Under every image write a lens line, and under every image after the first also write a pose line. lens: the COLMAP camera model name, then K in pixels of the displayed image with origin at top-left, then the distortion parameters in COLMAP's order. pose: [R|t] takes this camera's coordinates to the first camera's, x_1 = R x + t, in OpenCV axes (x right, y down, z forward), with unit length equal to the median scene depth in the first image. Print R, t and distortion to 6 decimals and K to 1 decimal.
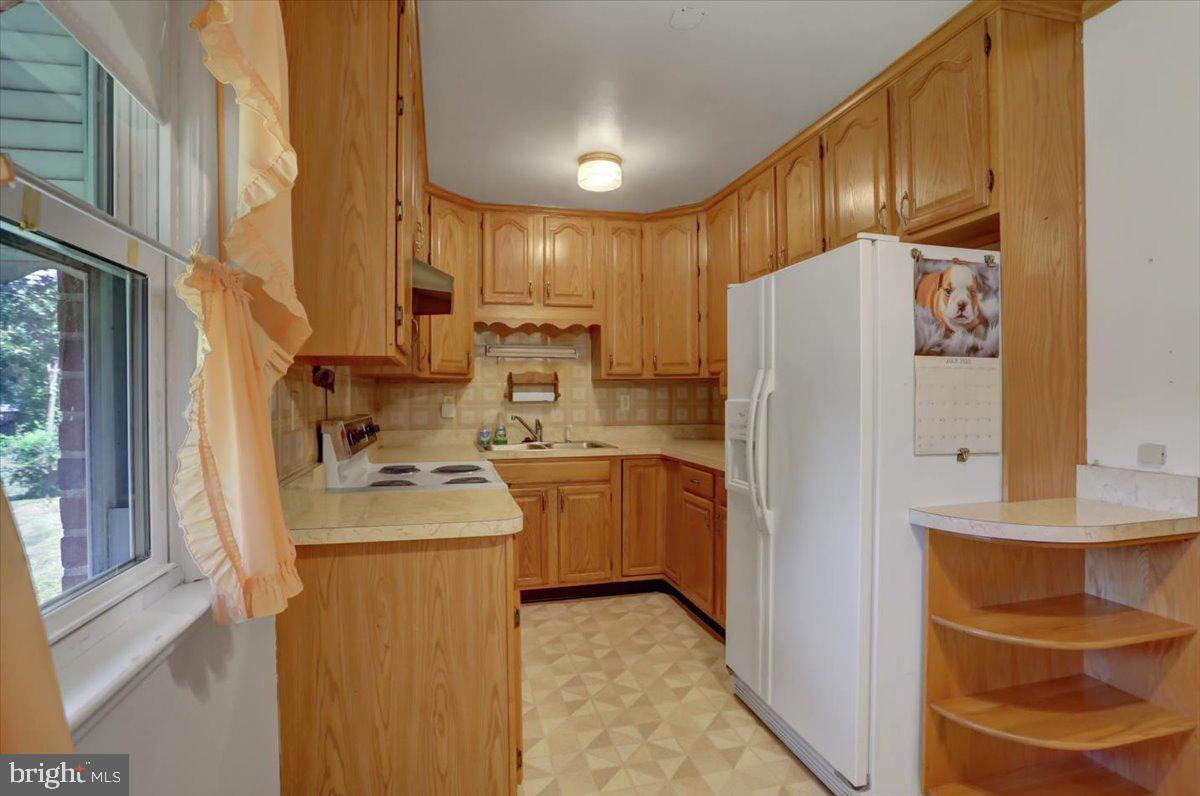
lens RADIAL K [[588.3, 0, 578.0], [0, 588.3, 386.9], [0, 0, 1]] dist [-0.056156, 0.019113]
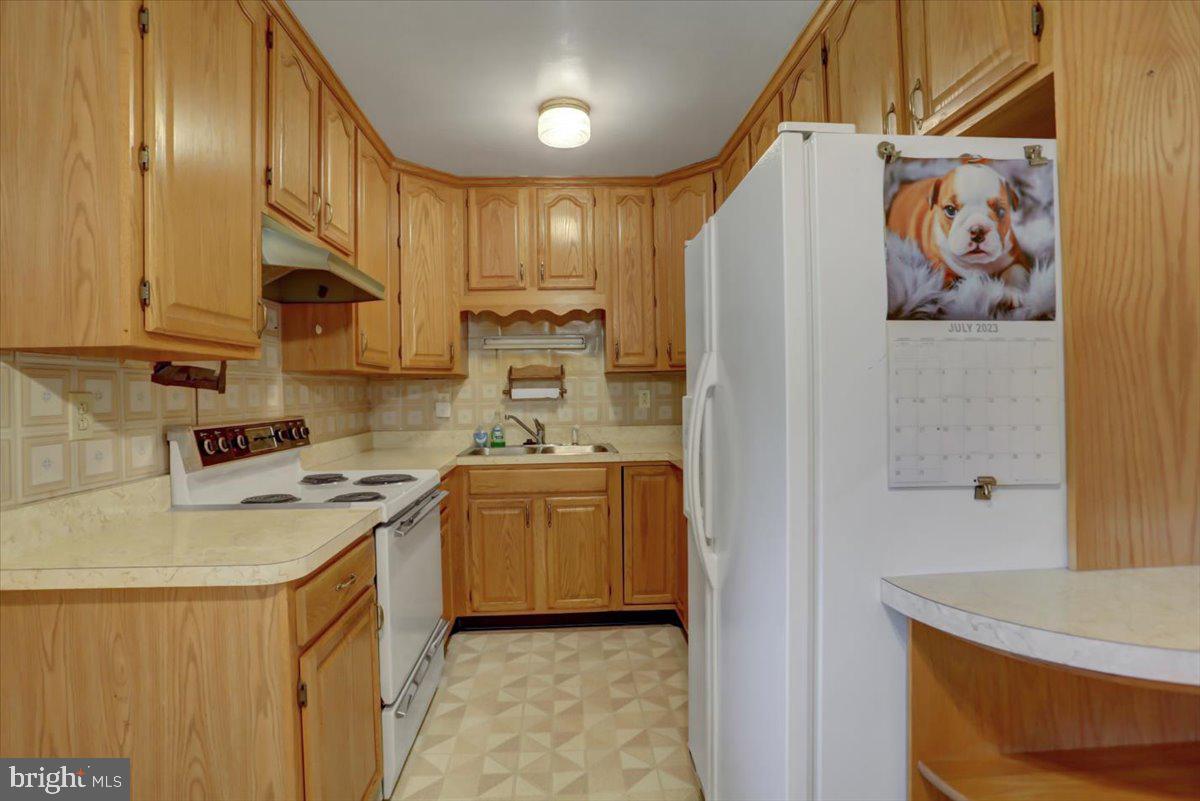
lens RADIAL K [[588.3, 0, 571.3], [0, 588.3, 382.0], [0, 0, 1]] dist [-0.056156, 0.019113]
pose [[0.981591, -0.014779, -0.190423, 0.303458], [0.014686, 0.999890, -0.001896, 0.004302], [0.190430, -0.000935, 0.981700, 0.286050]]
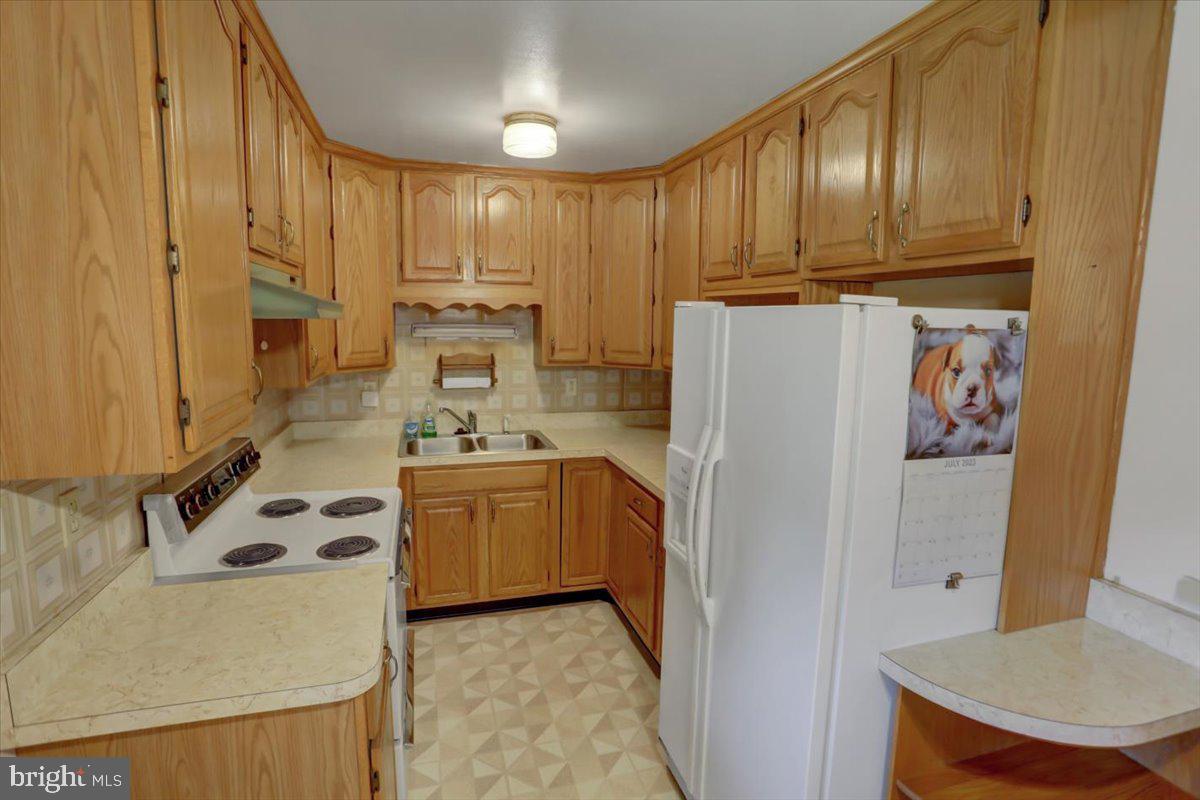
lens RADIAL K [[588.3, 0, 574.3], [0, 588.3, 384.7], [0, 0, 1]] dist [-0.056156, 0.019113]
pose [[0.999125, 0.007672, 0.041105, 0.103079], [-0.012725, 0.992186, 0.124117, -0.191457], [-0.039832, -0.124532, 0.991416, 0.236852]]
